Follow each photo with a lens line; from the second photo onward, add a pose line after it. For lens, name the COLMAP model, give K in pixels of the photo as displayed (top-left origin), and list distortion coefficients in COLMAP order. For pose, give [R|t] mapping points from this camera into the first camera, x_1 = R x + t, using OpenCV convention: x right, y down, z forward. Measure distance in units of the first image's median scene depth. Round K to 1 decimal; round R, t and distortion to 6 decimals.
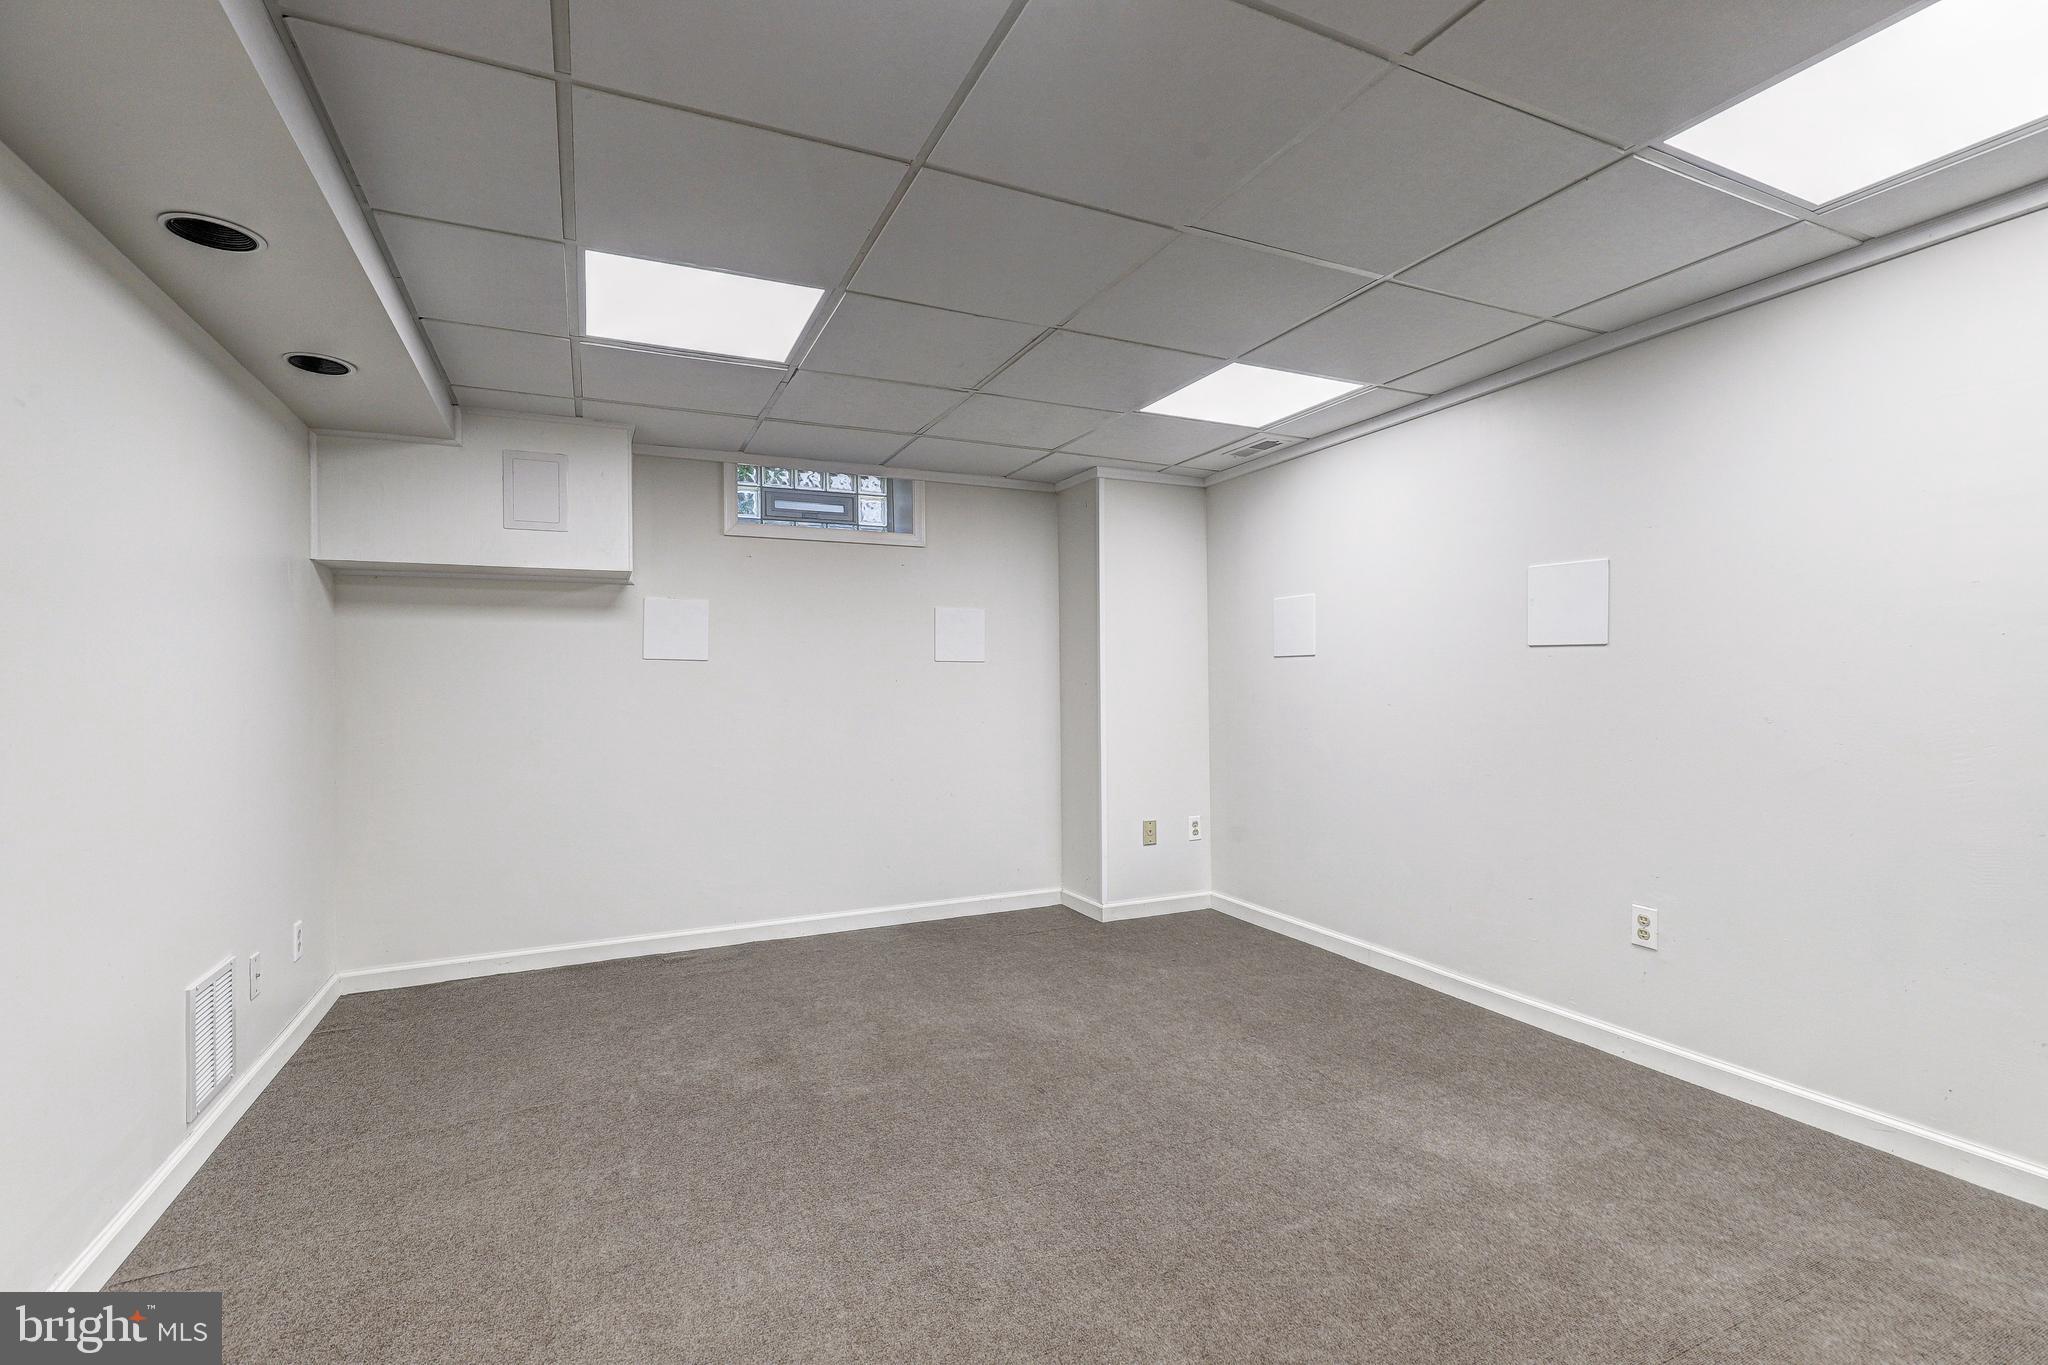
lens RADIAL K [[923.2, 0, 1029.4], [0, 923.2, 680.5], [0, 0, 1]] dist [0.001043, -0.000024]
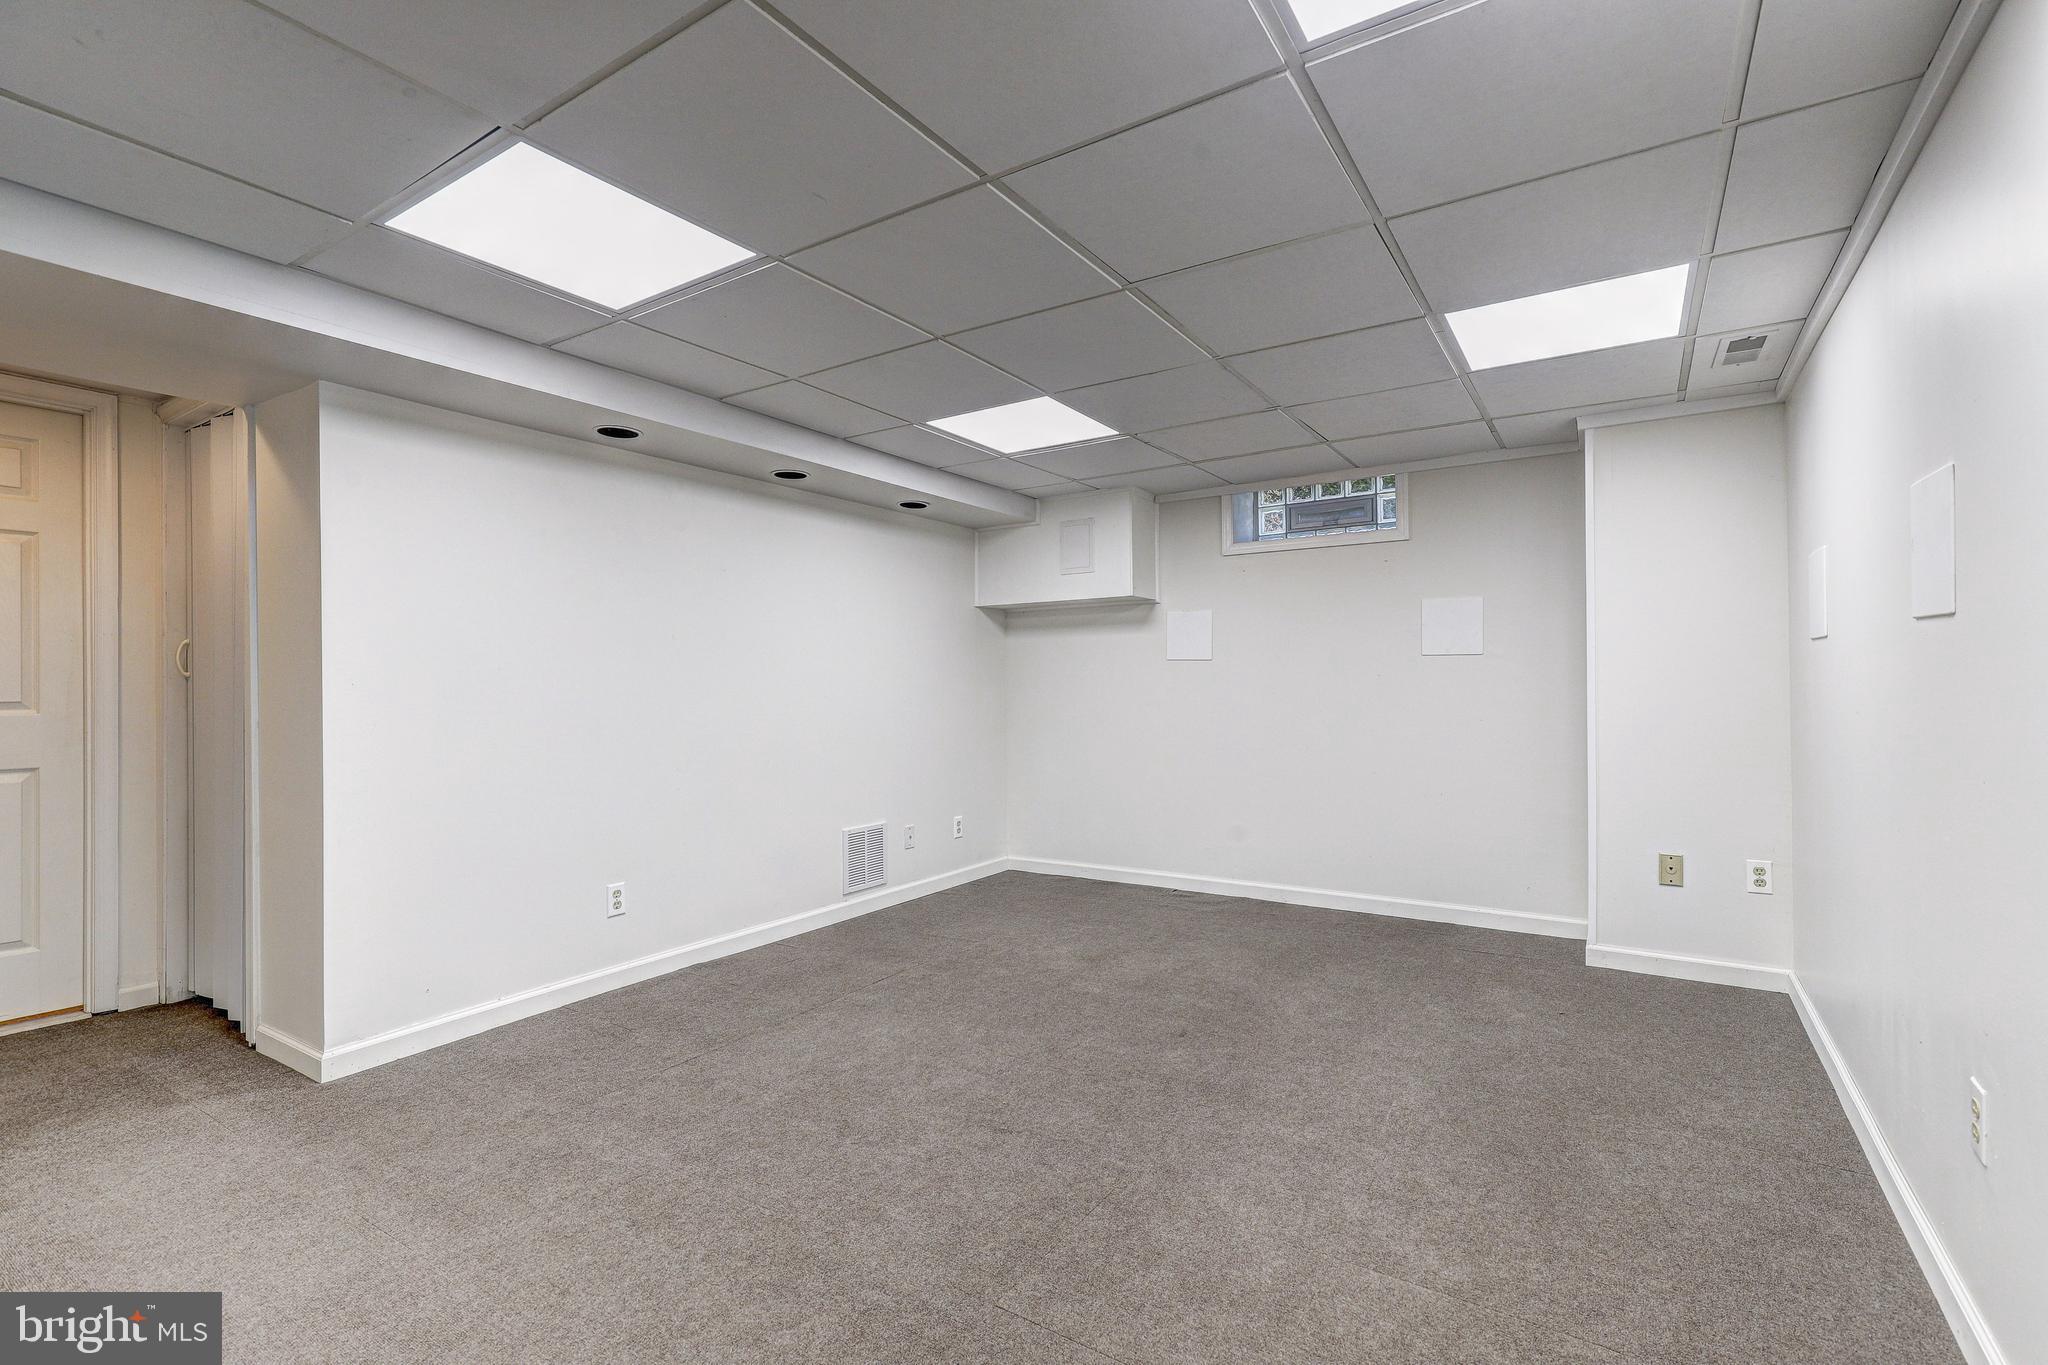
lens RADIAL K [[923.2, 0, 1029.4], [0, 923.2, 680.5], [0, 0, 1]] dist [0.001043, -0.000024]
pose [[0.524684, 0.000933, -0.851297, 0.622338], [0.008037, 0.999949, 0.006049, -0.004268], [0.851259, -0.010016, 0.524650, 0.165309]]
